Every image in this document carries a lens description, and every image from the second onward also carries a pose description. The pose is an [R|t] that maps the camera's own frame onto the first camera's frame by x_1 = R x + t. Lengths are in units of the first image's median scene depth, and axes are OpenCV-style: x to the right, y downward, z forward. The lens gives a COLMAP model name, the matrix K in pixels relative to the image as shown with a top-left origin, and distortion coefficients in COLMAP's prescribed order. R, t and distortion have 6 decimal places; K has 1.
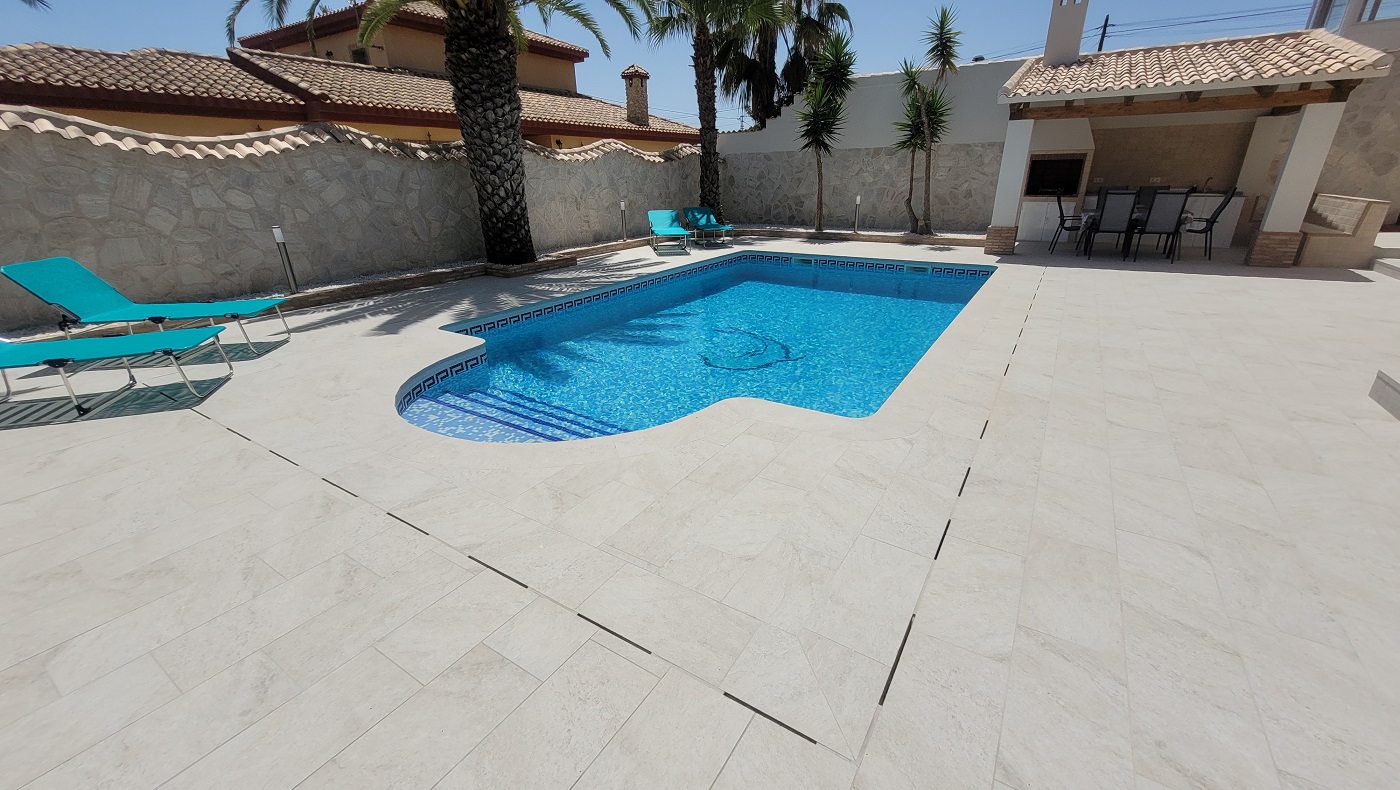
lens RADIAL K [[552.8, 0, 703.2], [0, 552.8, 388.6], [0, 0, 1]] dist [0.006274, -0.001454]
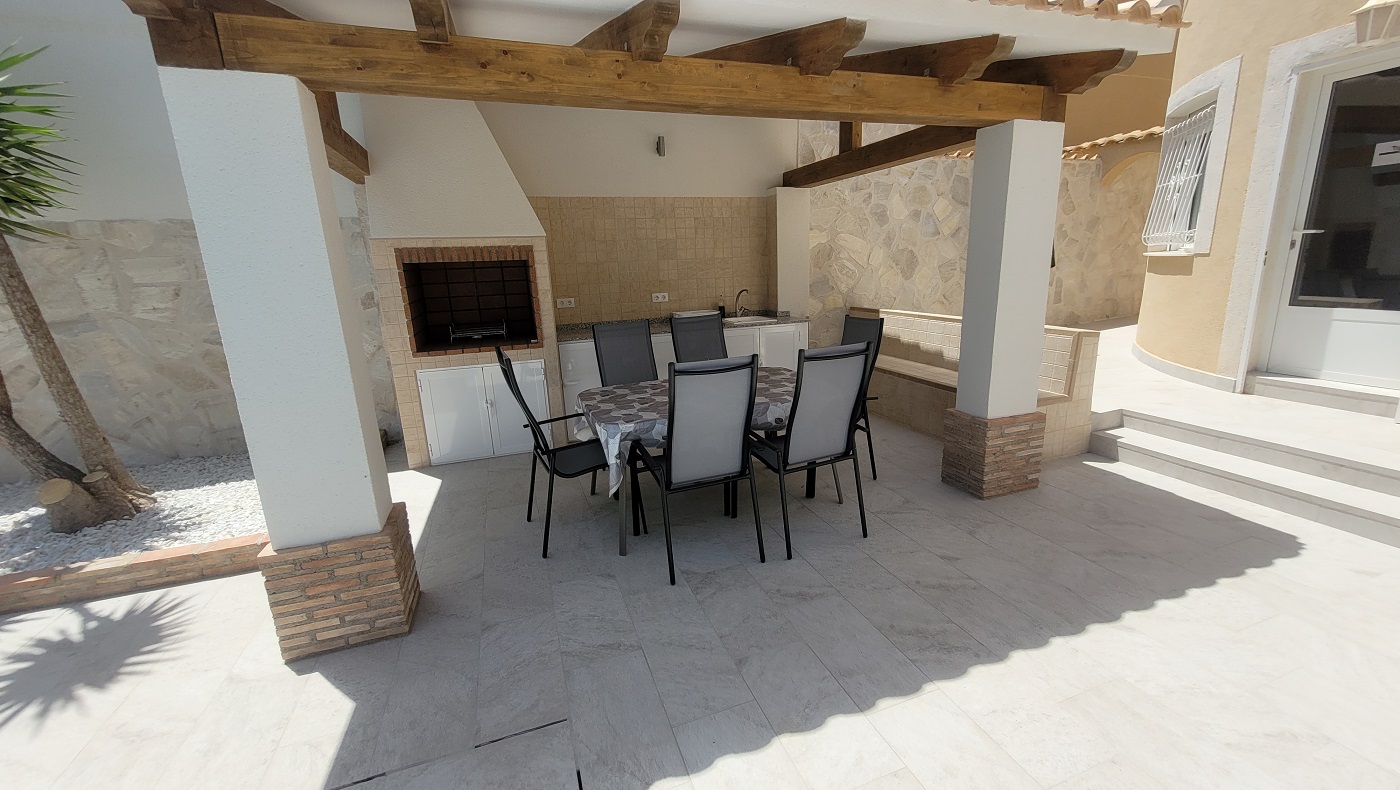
lens RADIAL K [[552.8, 0, 704.2], [0, 552.8, 395.3], [0, 0, 1]] dist [0.006274, -0.001454]
pose [[0.597768, -0.193221, 0.778035, 0.550396], [0.316104, 0.948697, -0.007261, -0.353562], [-0.736716, 0.250281, 0.628179, 0.867545]]
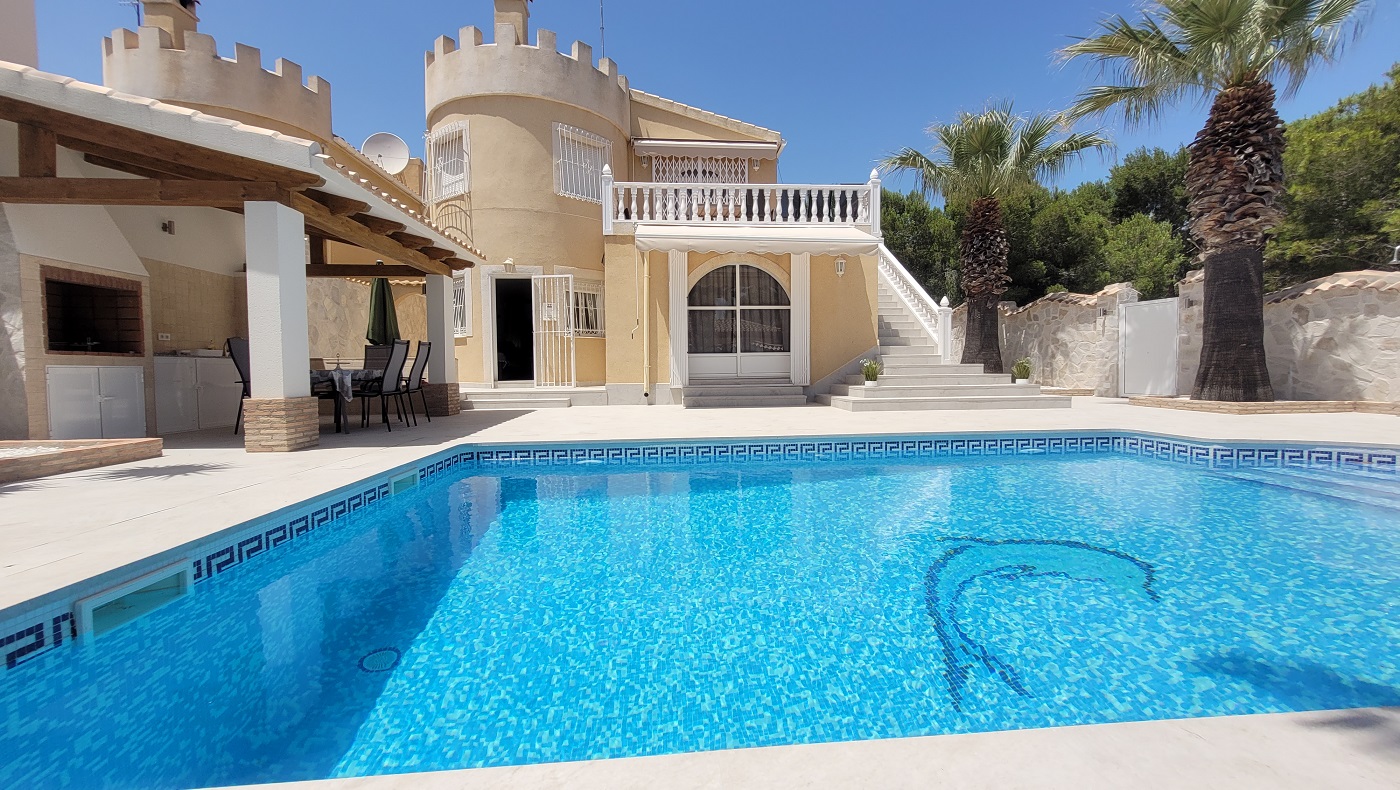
lens RADIAL K [[552.8, 0, 708.8], [0, 552.8, 390.7], [0, 0, 1]] dist [0.006274, -0.001454]
pose [[-0.608819, -0.005963, 0.793286, -0.113363], [0.308610, 0.919425, 0.243758, -0.361893], [-0.730821, 0.393221, -0.557923, 1.191883]]
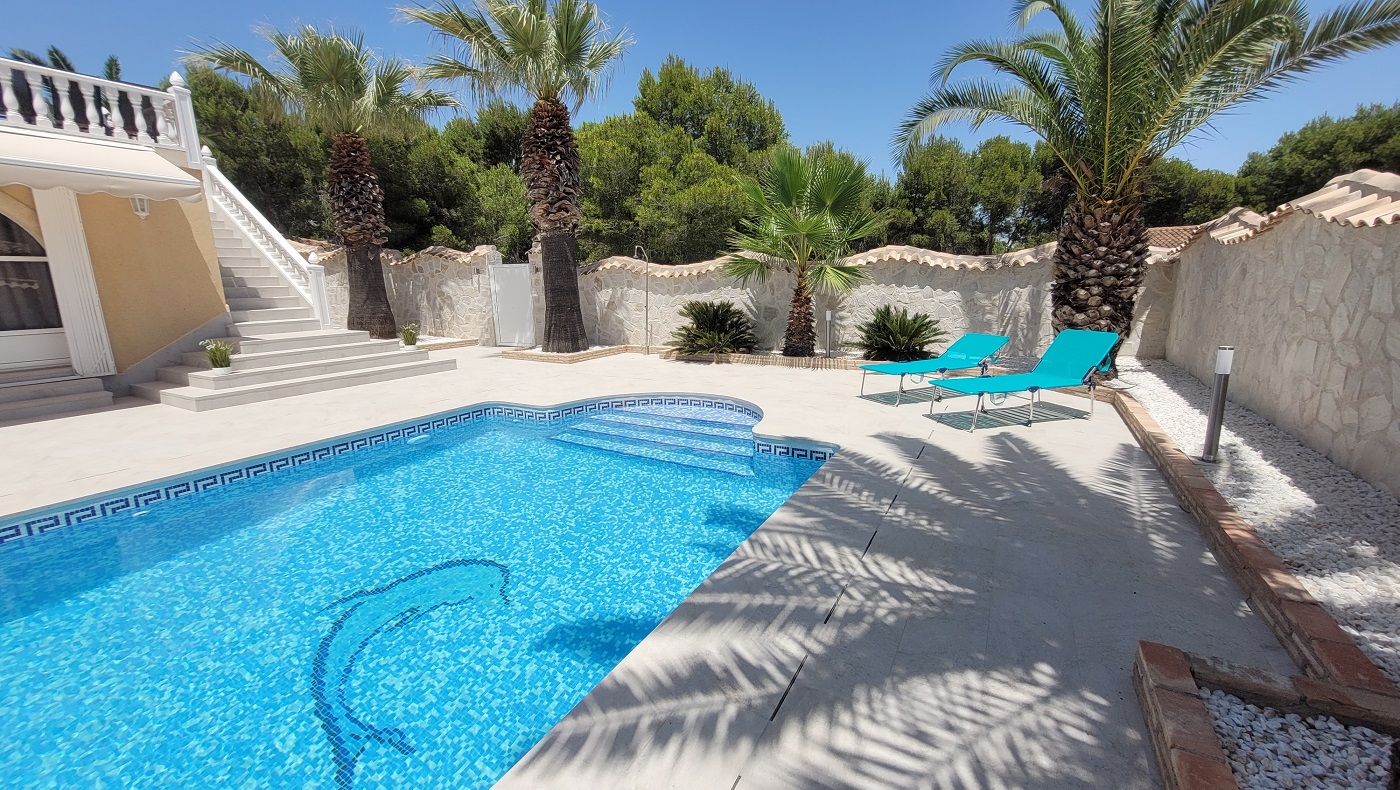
lens RADIAL K [[552.8, 0, 707.7], [0, 552.8, 390.4], [0, 0, 1]] dist [0.006274, -0.001454]
pose [[-0.997448, 0.047527, -0.053284, -0.159897], [0.011270, 0.841718, 0.539800, -0.447512], [0.070506, 0.537821, -0.840105, 1.152863]]
